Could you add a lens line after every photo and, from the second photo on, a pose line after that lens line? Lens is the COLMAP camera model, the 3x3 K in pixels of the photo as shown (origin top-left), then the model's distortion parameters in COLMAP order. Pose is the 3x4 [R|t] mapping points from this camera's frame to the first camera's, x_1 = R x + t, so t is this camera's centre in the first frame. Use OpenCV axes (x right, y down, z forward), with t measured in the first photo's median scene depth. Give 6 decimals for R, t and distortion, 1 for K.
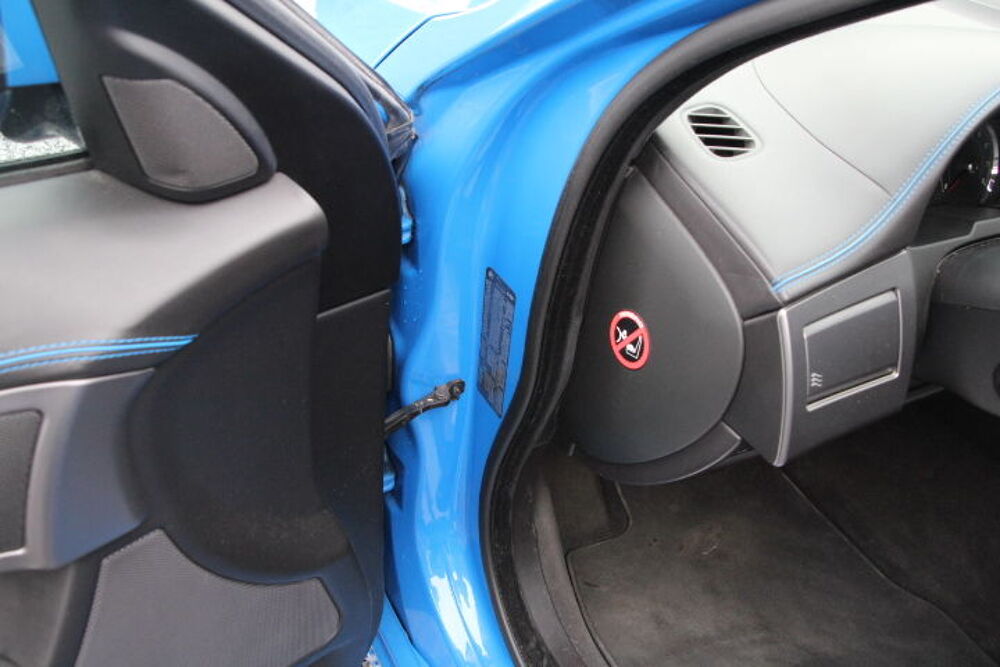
lens RADIAL K [[831.9, 0, 496.3], [0, 831.9, 339.3], [0, 0, 1]] dist [-0.178762, 0.102818]
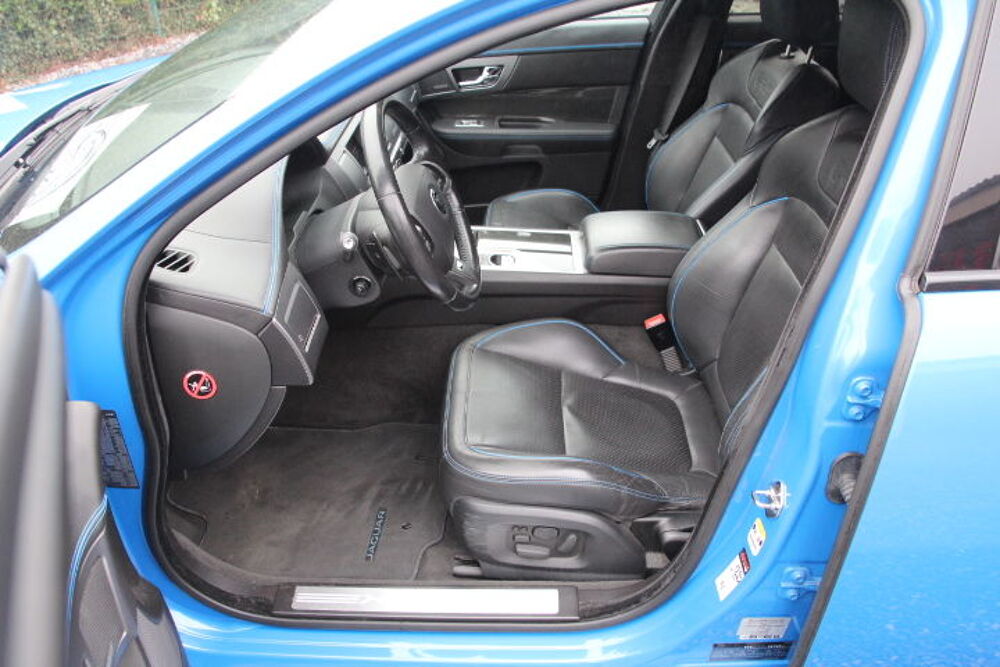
lens RADIAL K [[831.9, 0, 500.8], [0, 831.9, 331.9], [0, 0, 1]] dist [-0.178762, 0.102818]
pose [[0.487934, -0.545490, 0.681440, -0.647701], [0.546781, 0.799543, 0.248517, -0.170155], [-0.680404, 0.251339, 0.688389, -0.656937]]
